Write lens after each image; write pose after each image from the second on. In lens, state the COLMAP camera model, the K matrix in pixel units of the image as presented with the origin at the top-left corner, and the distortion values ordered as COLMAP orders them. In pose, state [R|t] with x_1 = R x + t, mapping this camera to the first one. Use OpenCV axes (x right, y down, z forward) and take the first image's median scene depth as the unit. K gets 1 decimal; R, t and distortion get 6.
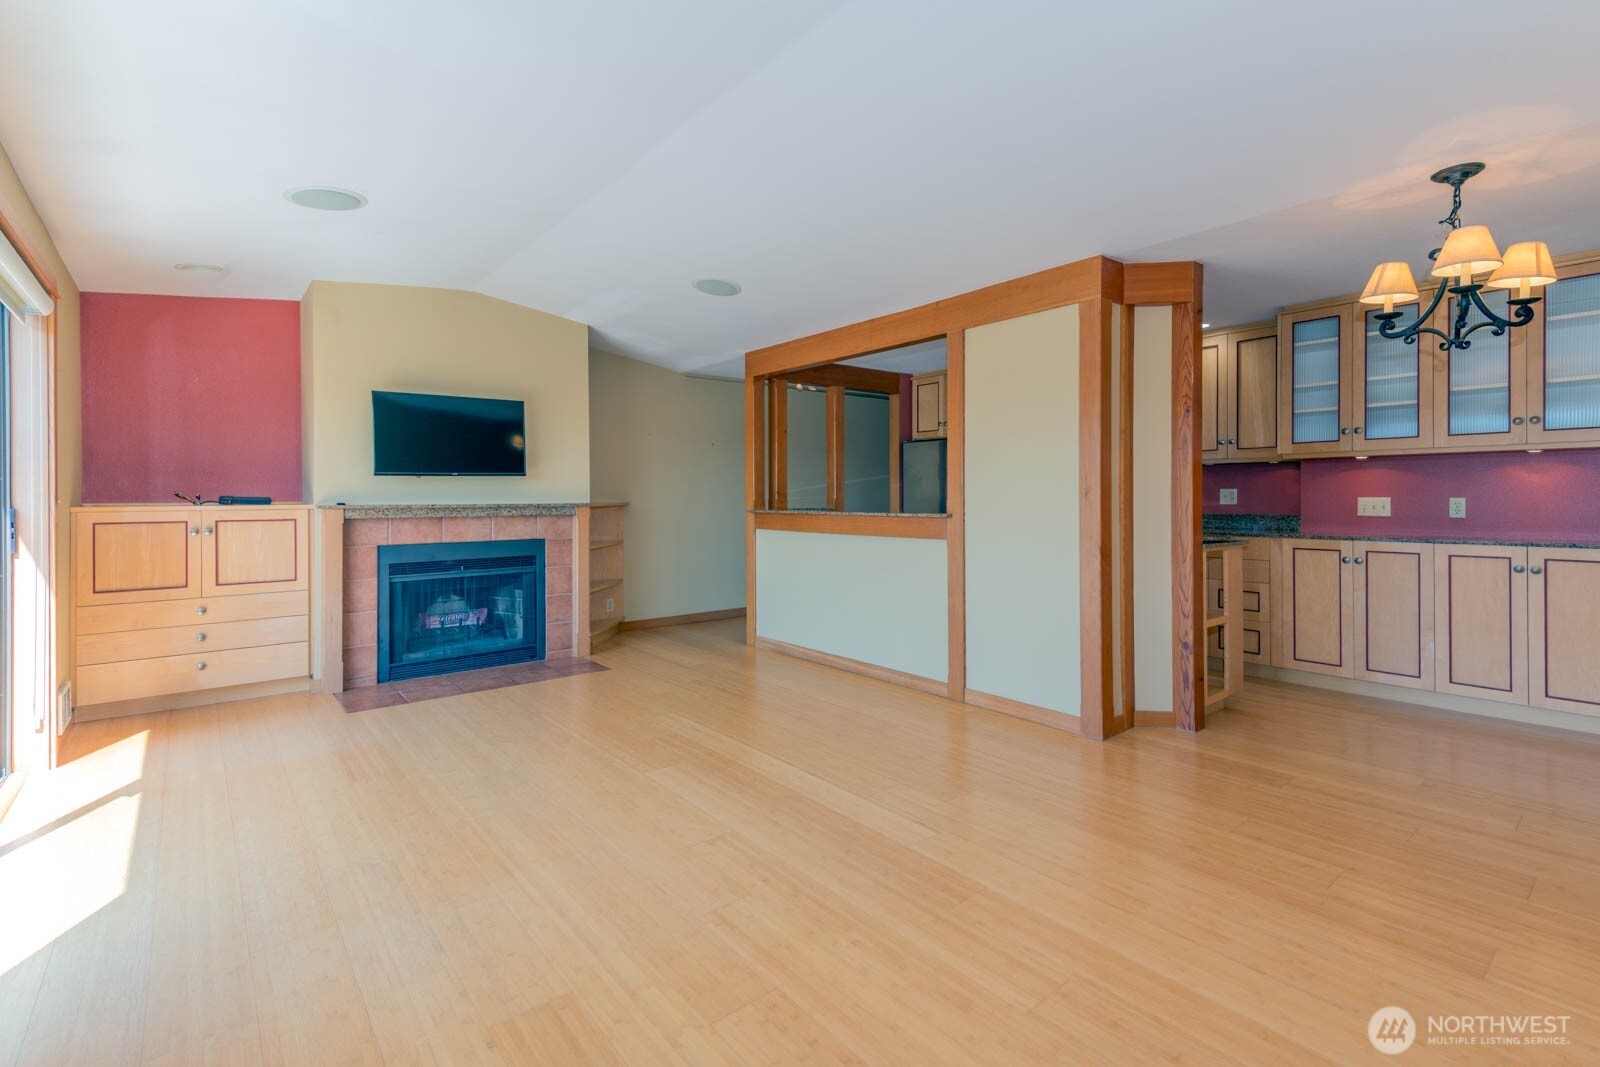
lens RADIAL K [[740.6, 0, 819.5], [0, 740.6, 490.0], [0, 0, 1]] dist [0.014306, -0.002174]
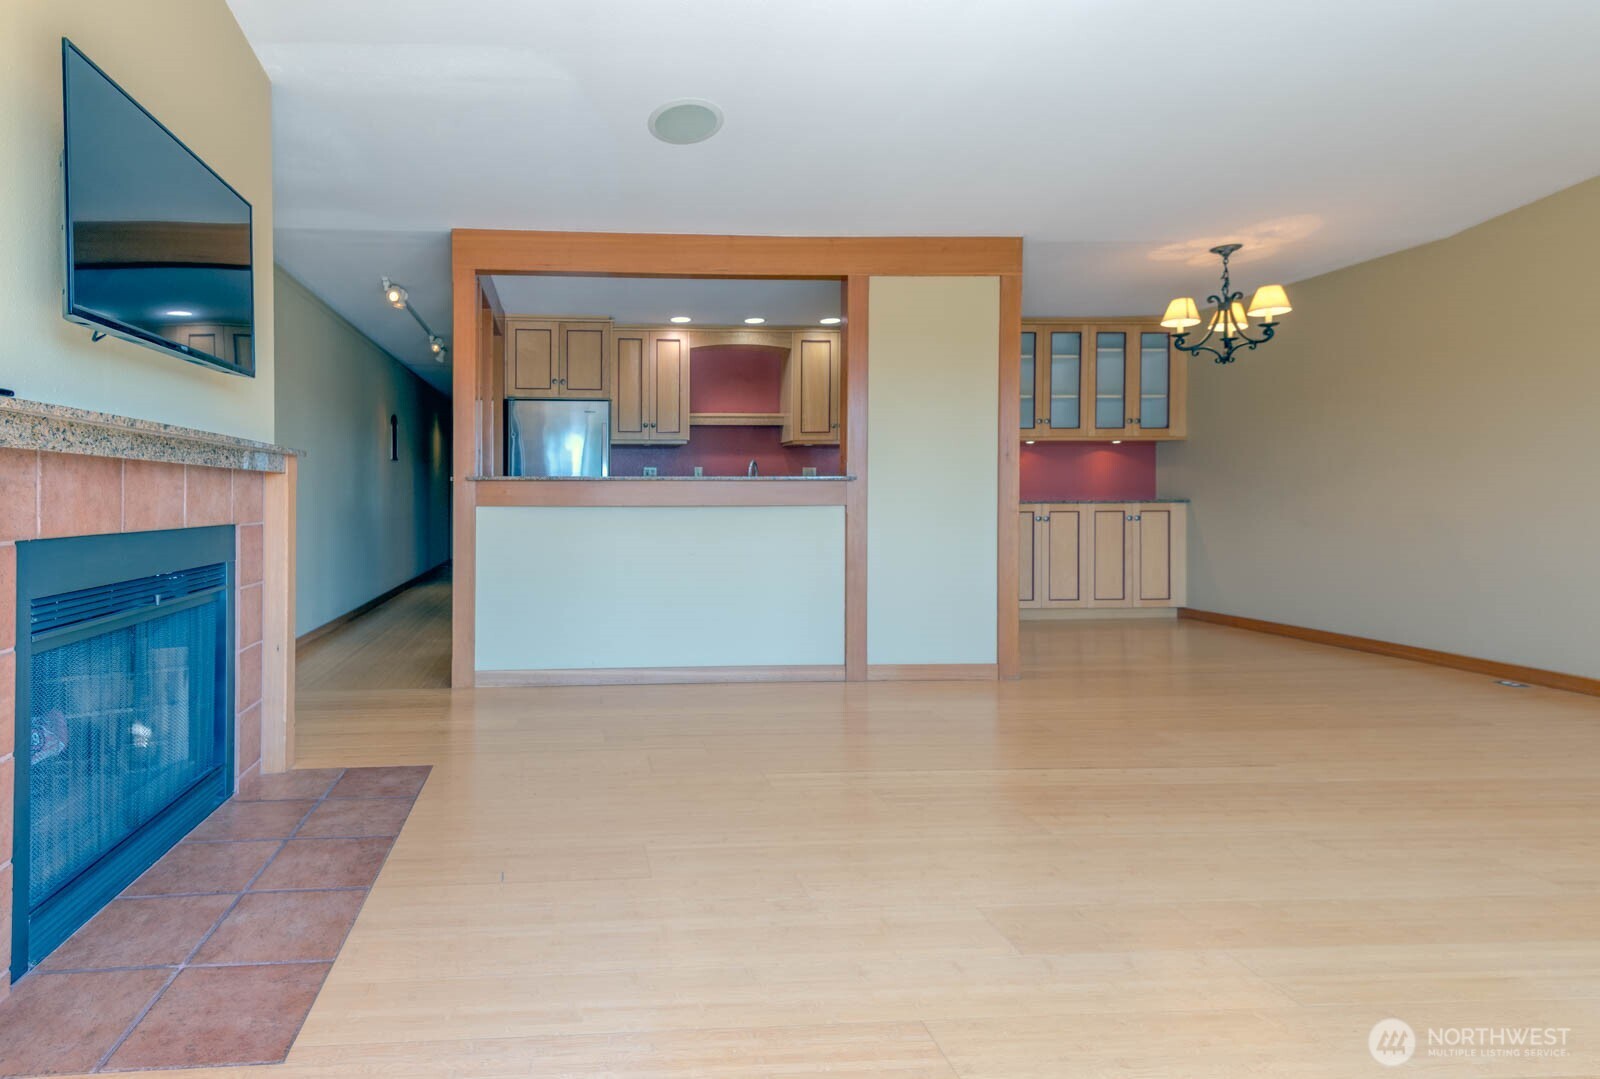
lens RADIAL K [[740.6, 0, 813.4], [0, 740.6, 491.0], [0, 0, 1]] dist [0.014306, -0.002174]
pose [[0.597152, -0.001997, 0.802125, -0.582891], [-0.004434, 0.999973, 0.005791, 0.045440], [-0.802116, -0.007014, 0.597128, 0.502405]]
